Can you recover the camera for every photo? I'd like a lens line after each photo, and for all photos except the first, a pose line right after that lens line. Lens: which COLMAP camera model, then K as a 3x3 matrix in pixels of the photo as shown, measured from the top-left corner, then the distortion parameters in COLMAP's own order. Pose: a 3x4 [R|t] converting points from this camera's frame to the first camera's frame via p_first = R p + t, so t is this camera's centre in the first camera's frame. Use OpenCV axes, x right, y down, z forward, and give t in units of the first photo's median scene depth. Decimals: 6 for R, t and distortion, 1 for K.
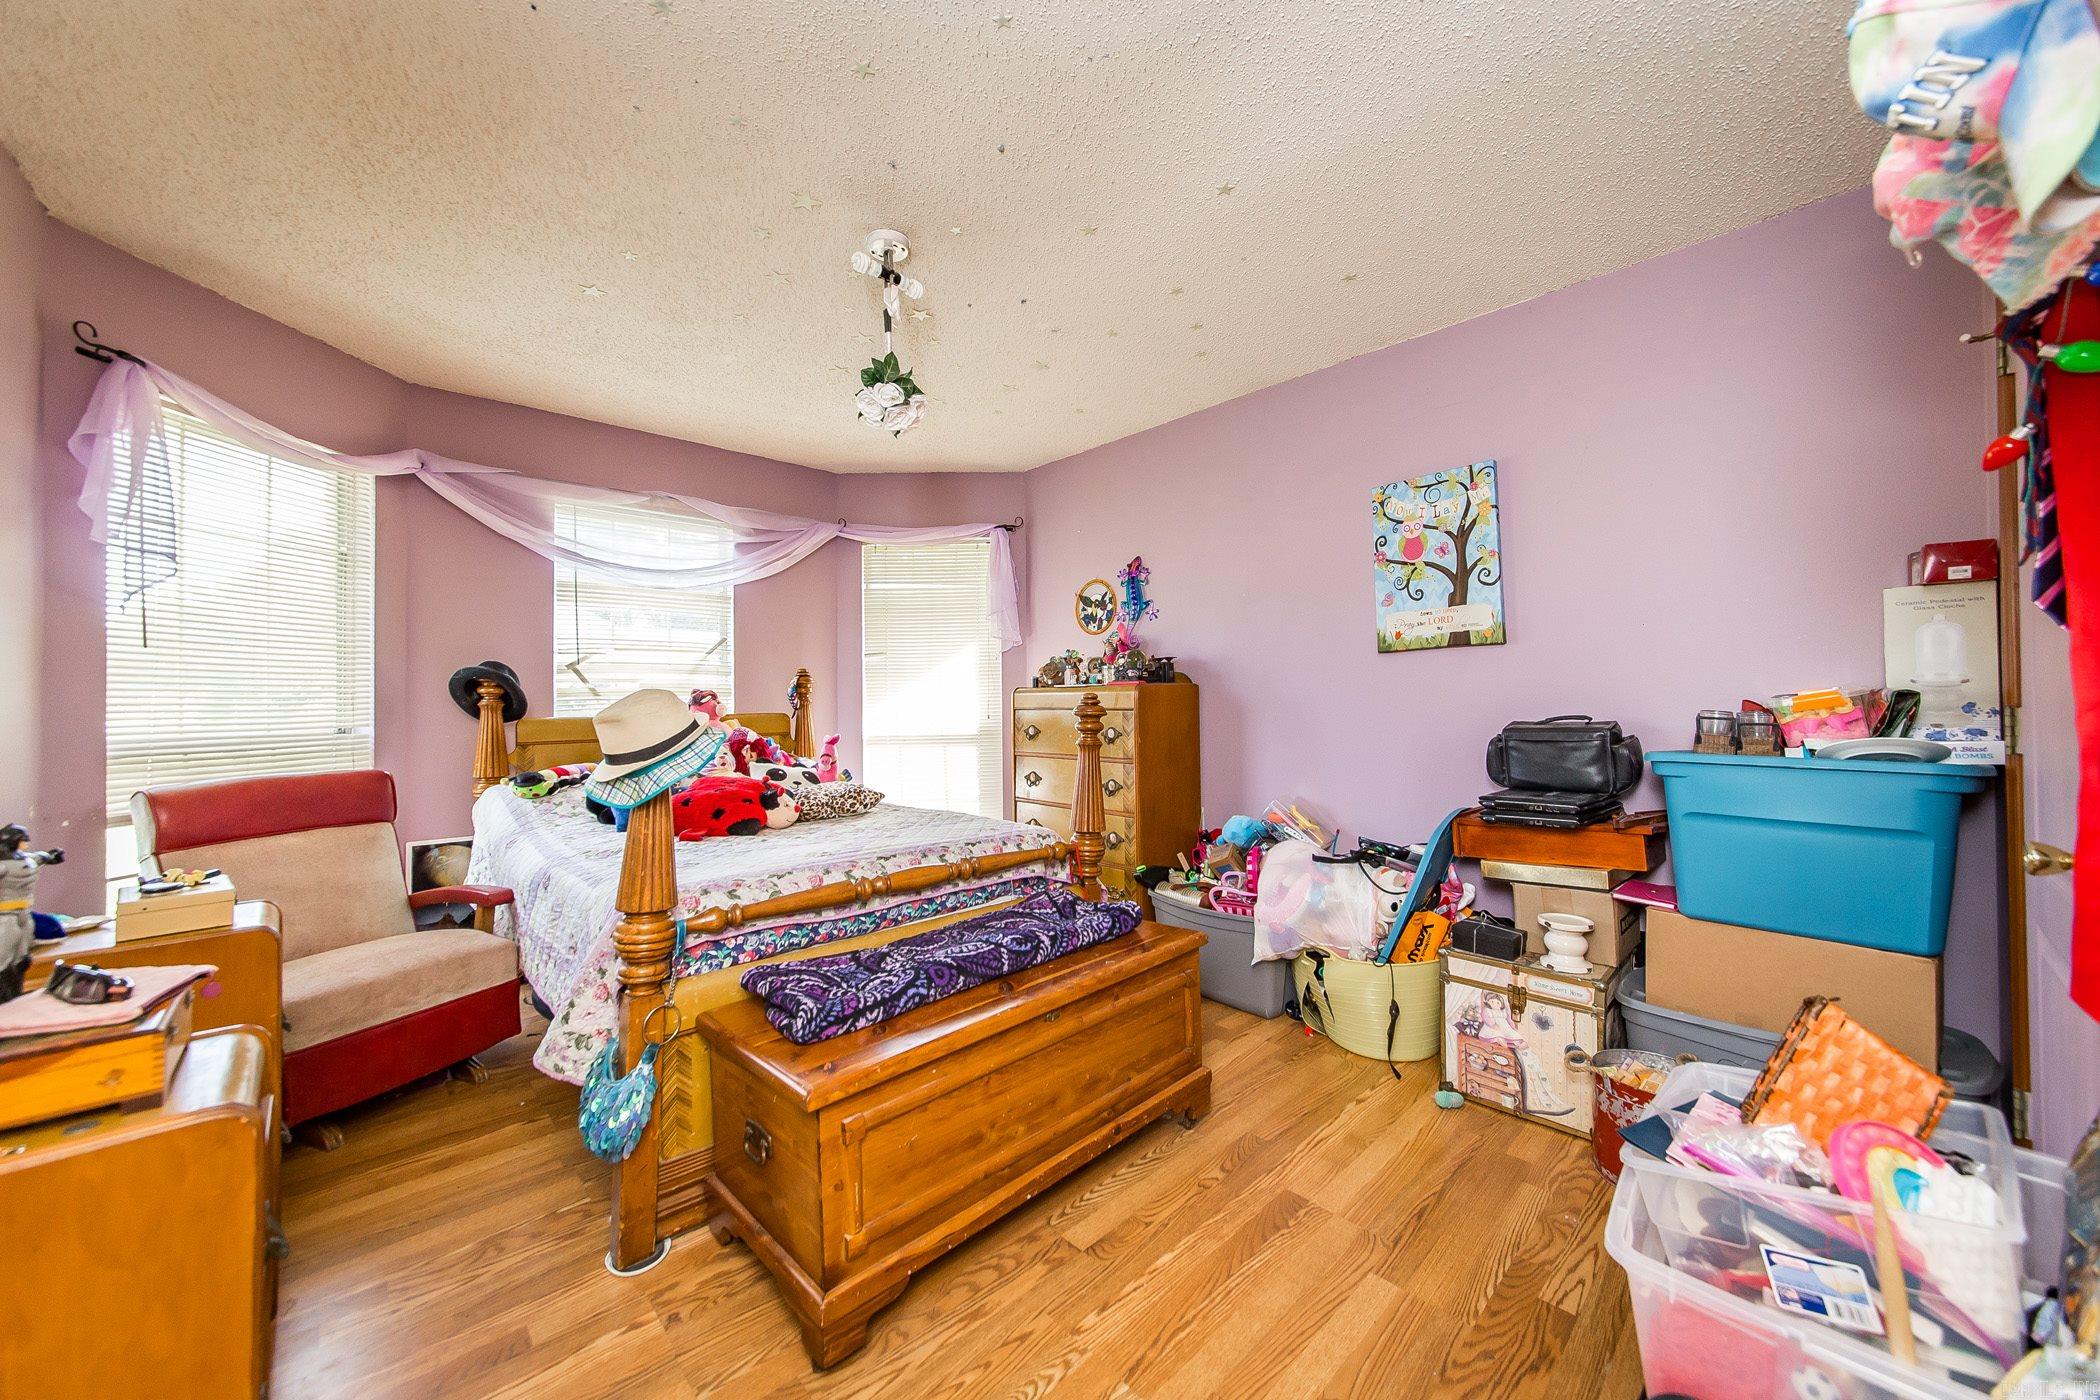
lens RADIAL K [[760.8, 0, 1044.3], [0, 760.8, 696.8], [0, 0, 1]] dist [-0.000776, -0.000058]
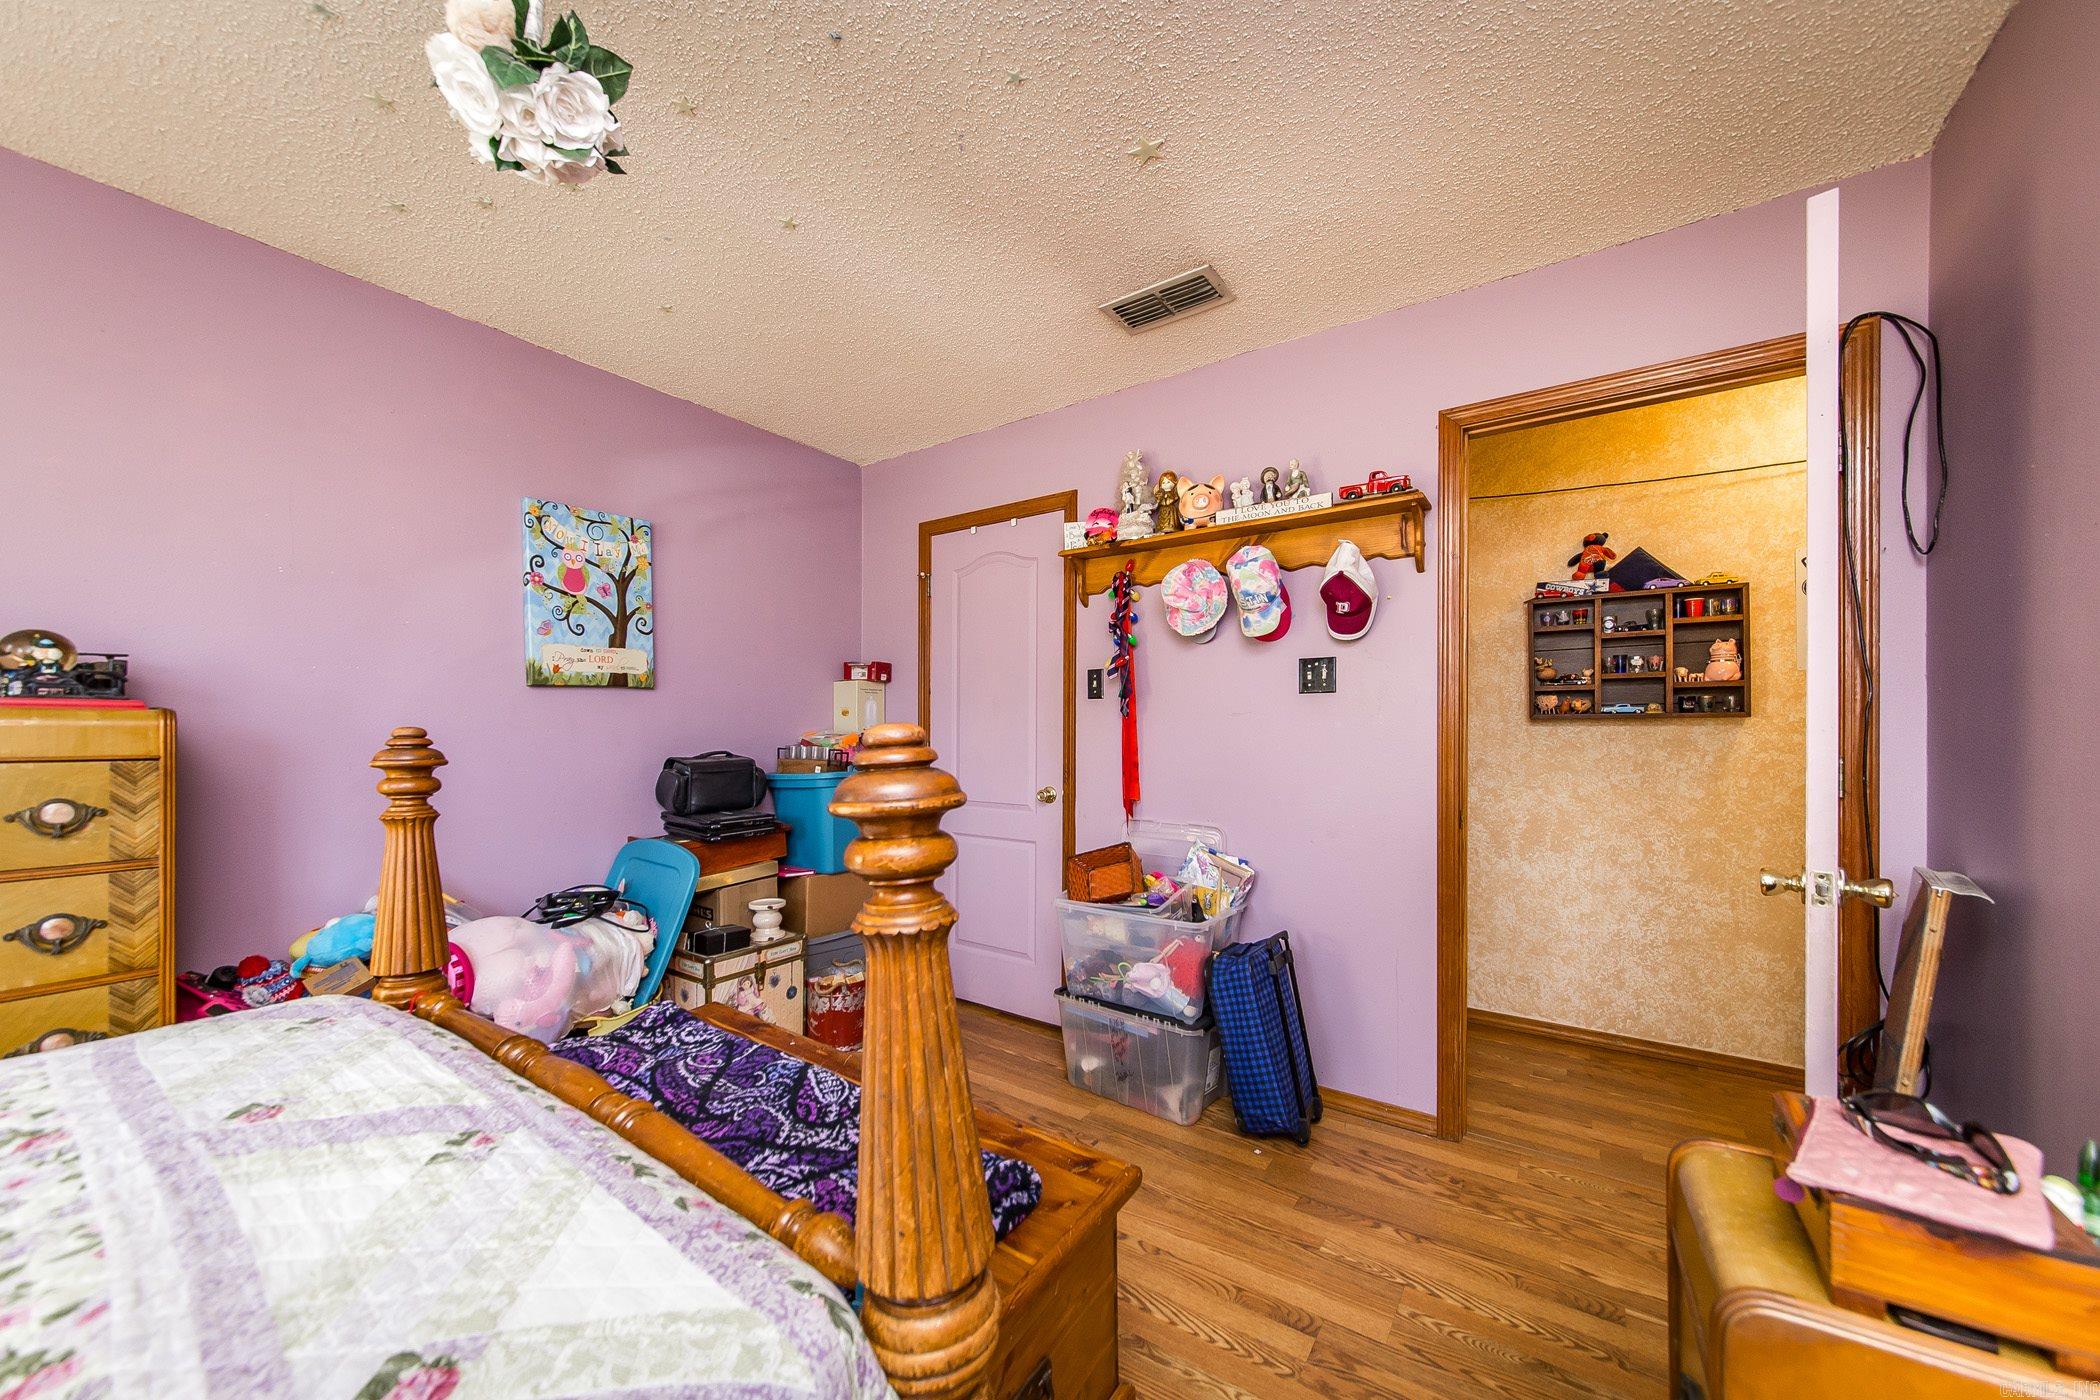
lens RADIAL K [[745.4, 0, 1046.6], [0, 745.4, 737.9], [0, 0, 1]] dist [-0.000331, -0.000012]
pose [[-0.188941, -0.000256, 0.981988, -0.566581], [-0.009390, 0.999955, -0.001546, -0.001094], [-0.981944, -0.009513, -0.188935, 0.616740]]
